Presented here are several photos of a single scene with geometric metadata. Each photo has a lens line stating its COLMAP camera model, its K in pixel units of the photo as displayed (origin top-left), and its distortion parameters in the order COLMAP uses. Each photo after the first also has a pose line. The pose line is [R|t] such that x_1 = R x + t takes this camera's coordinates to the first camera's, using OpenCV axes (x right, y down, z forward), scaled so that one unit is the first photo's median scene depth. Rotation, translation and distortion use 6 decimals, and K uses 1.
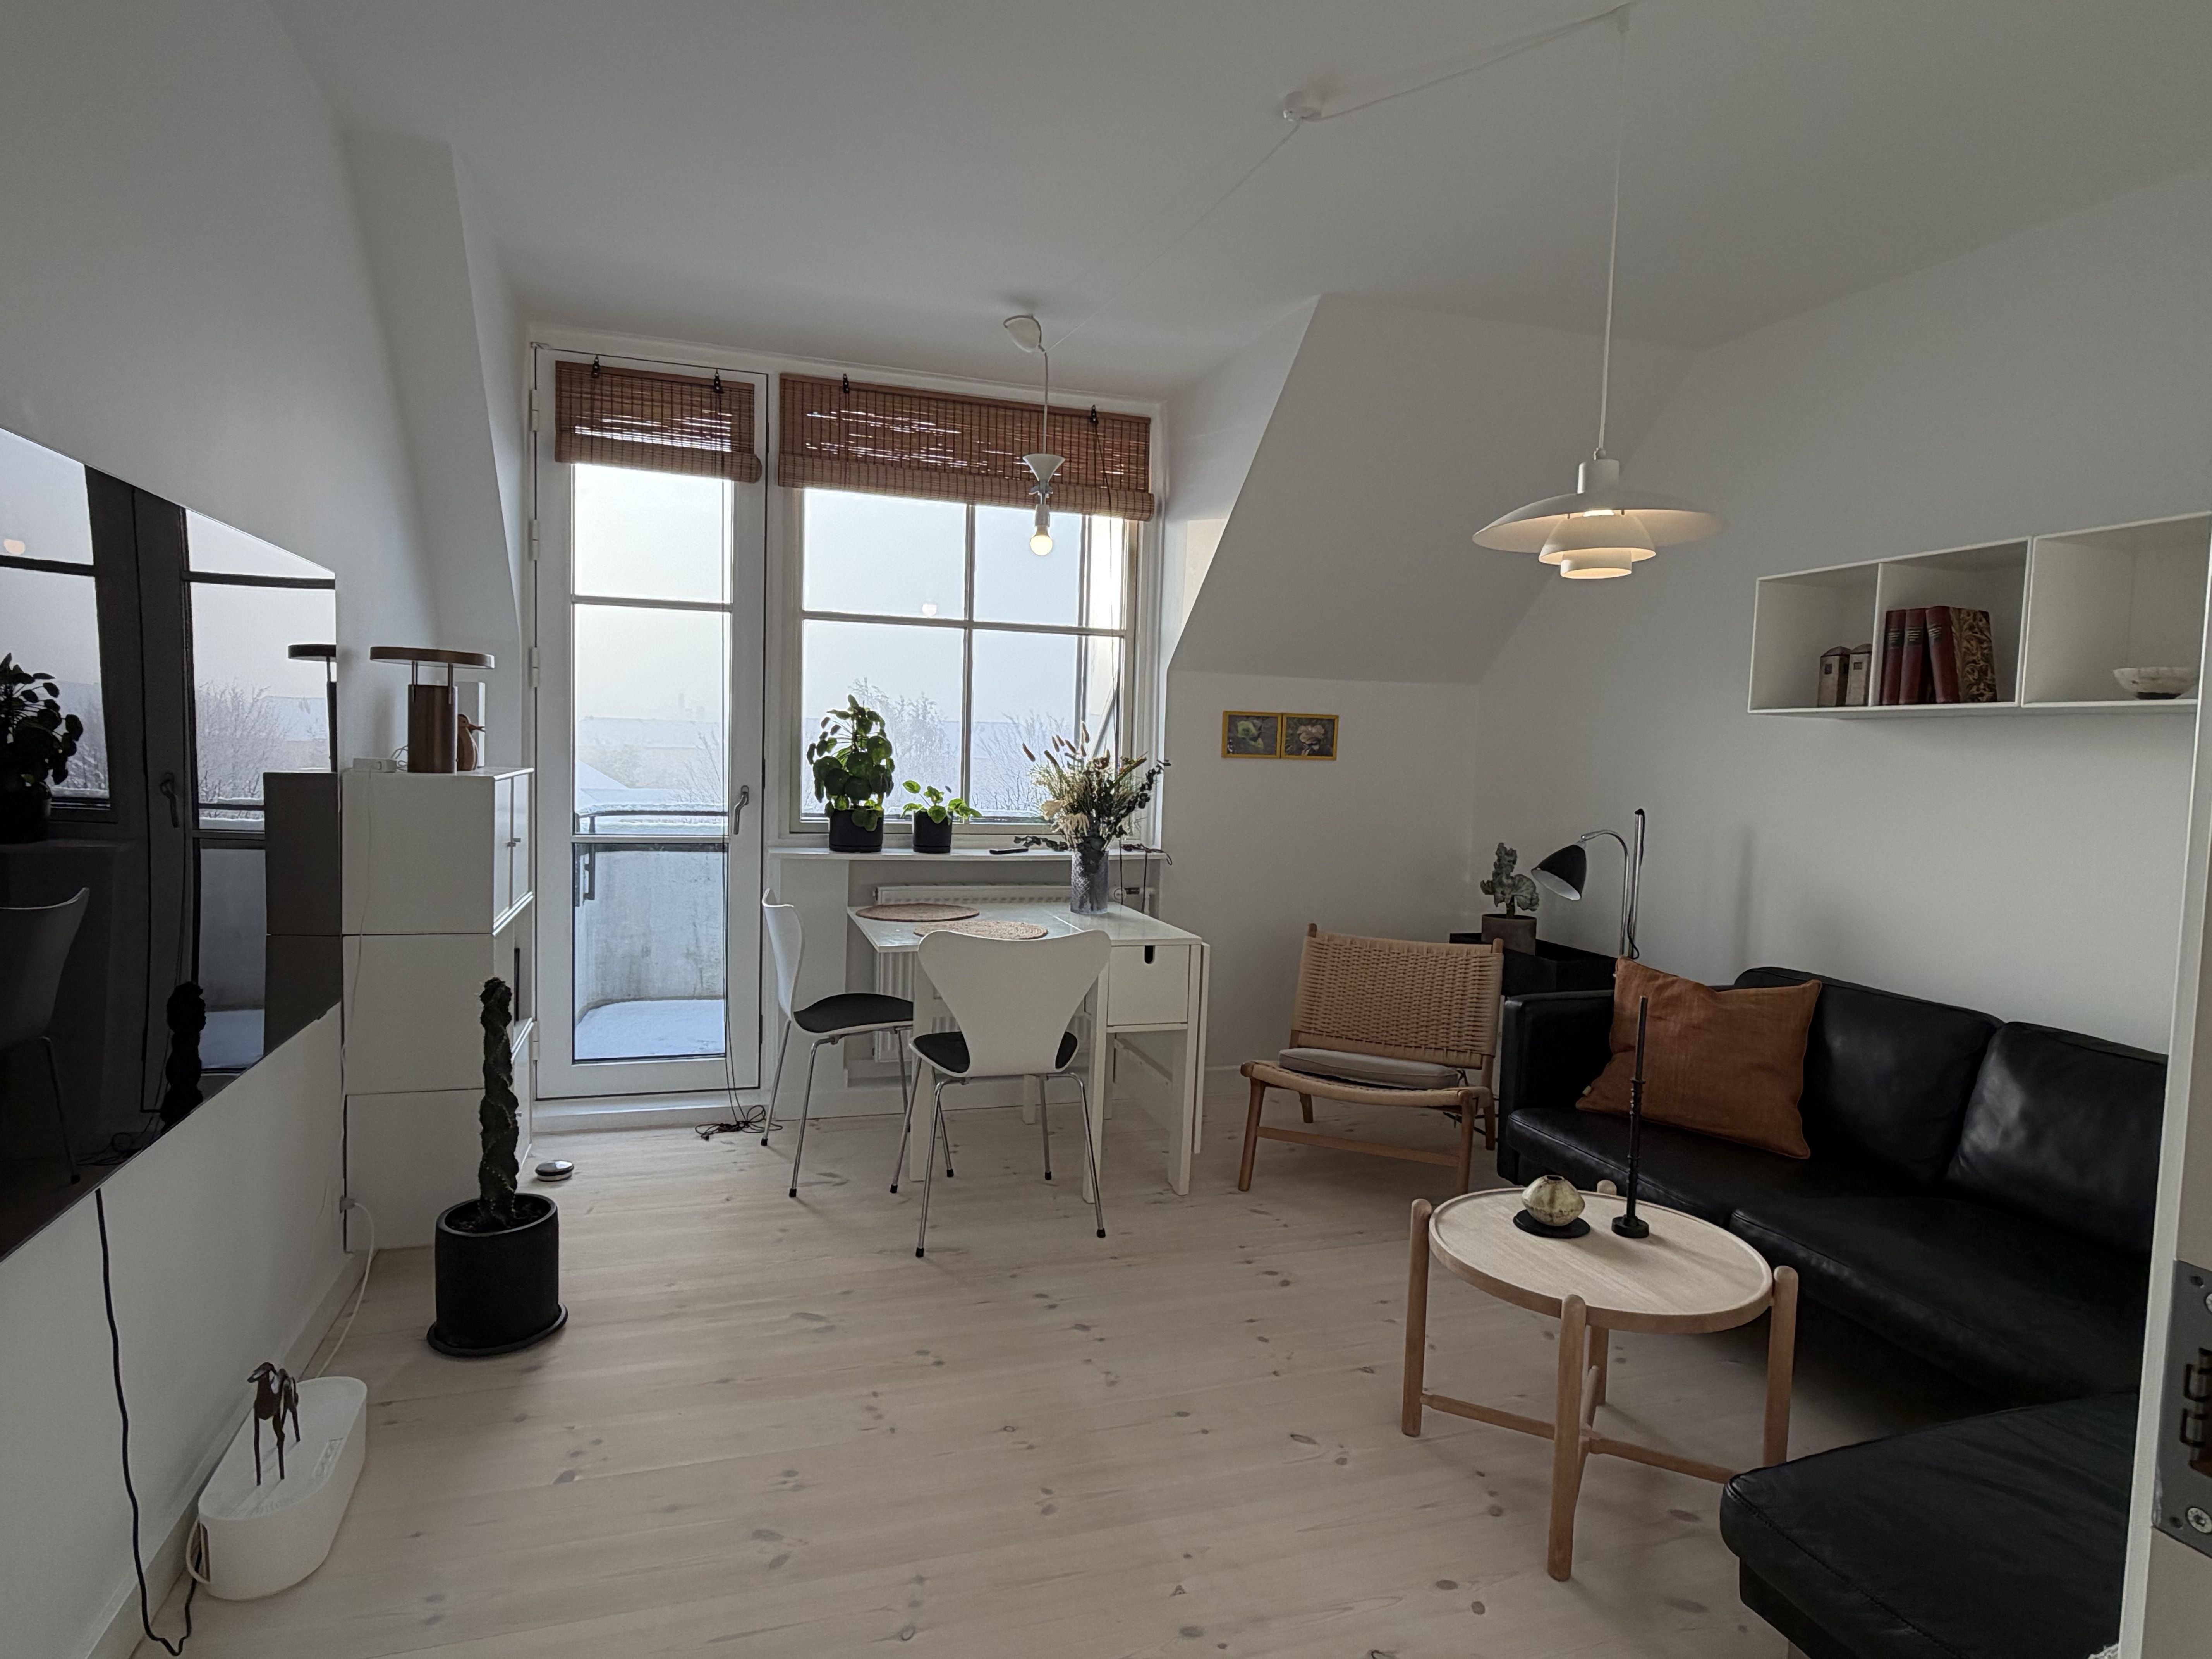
lens RADIAL K [[1209.9, 0, 1106.0], [0, 1209.9, 829.5], [0, 0, 1]] dist [-0.021165, 0.001574]
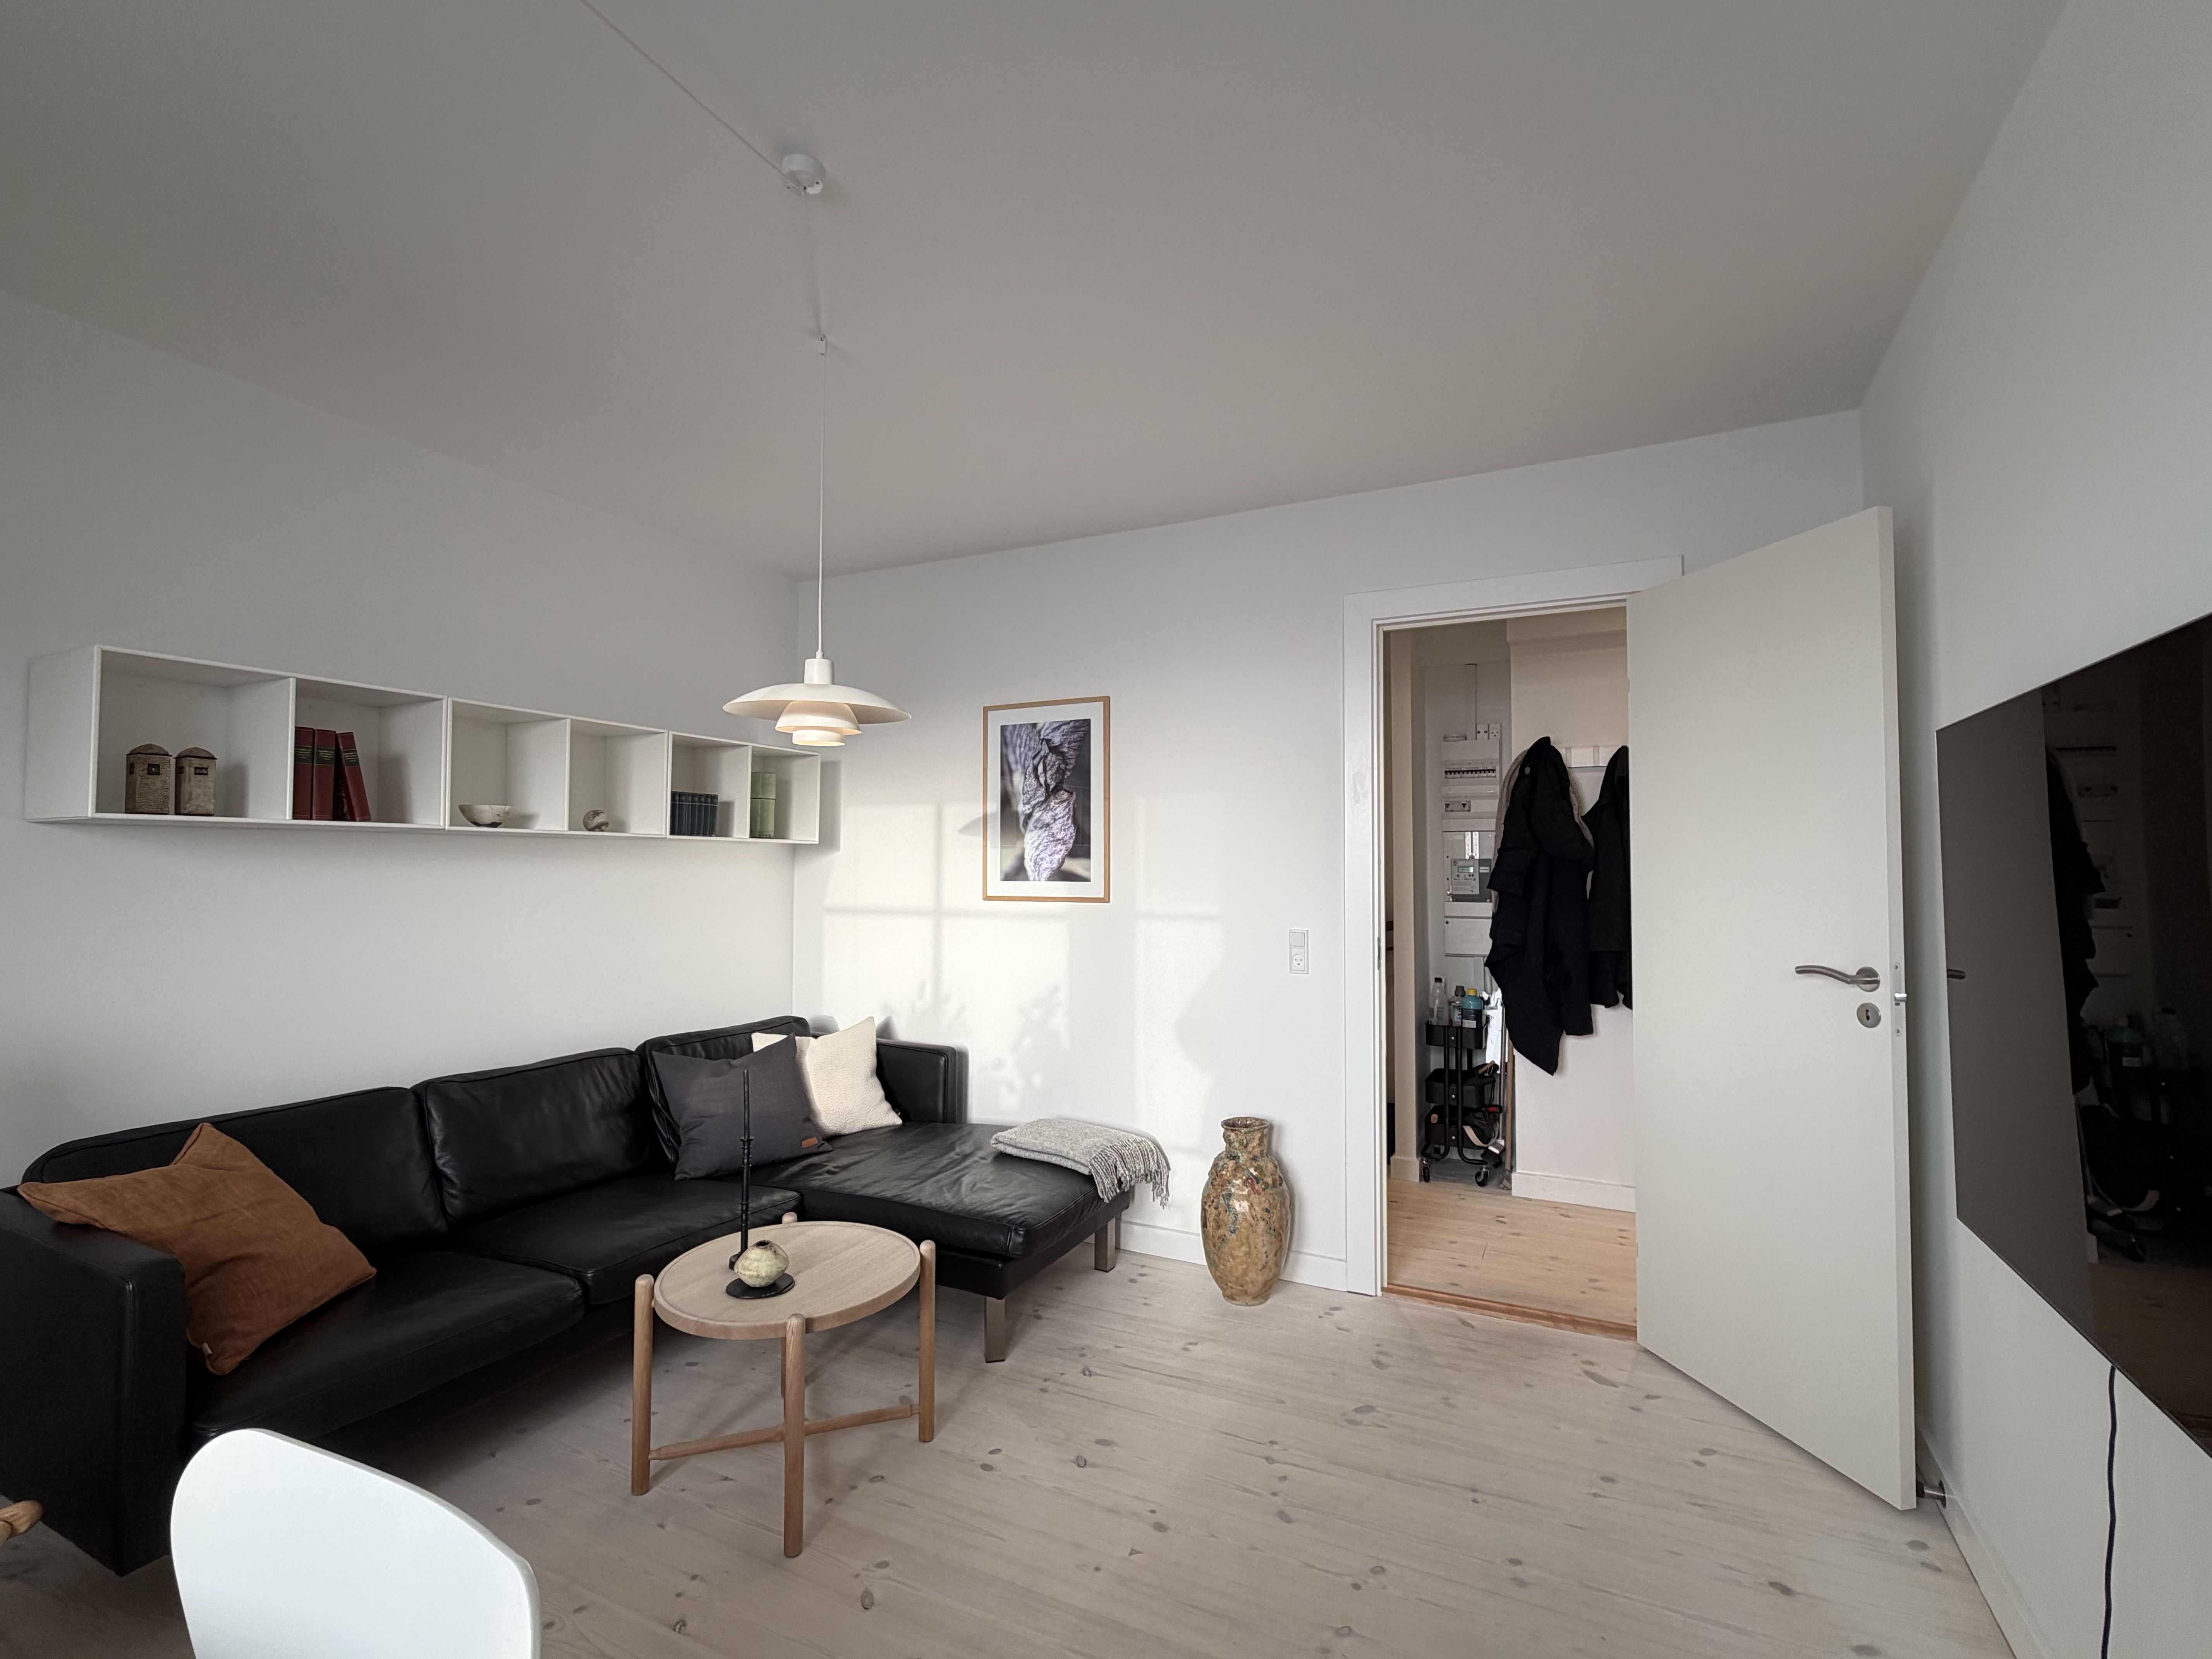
lens RADIAL K [[994.2, 0, 1106.0], [0, 994.2, 829.5], [0, 0, 1]] dist [-0.000968, -0.000117]
pose [[-0.701422, -0.005784, 0.712723, -0.442626], [0.024499, 0.999181, 0.032219, -0.110013], [-0.712325, 0.040060, -0.700705, 1.152213]]
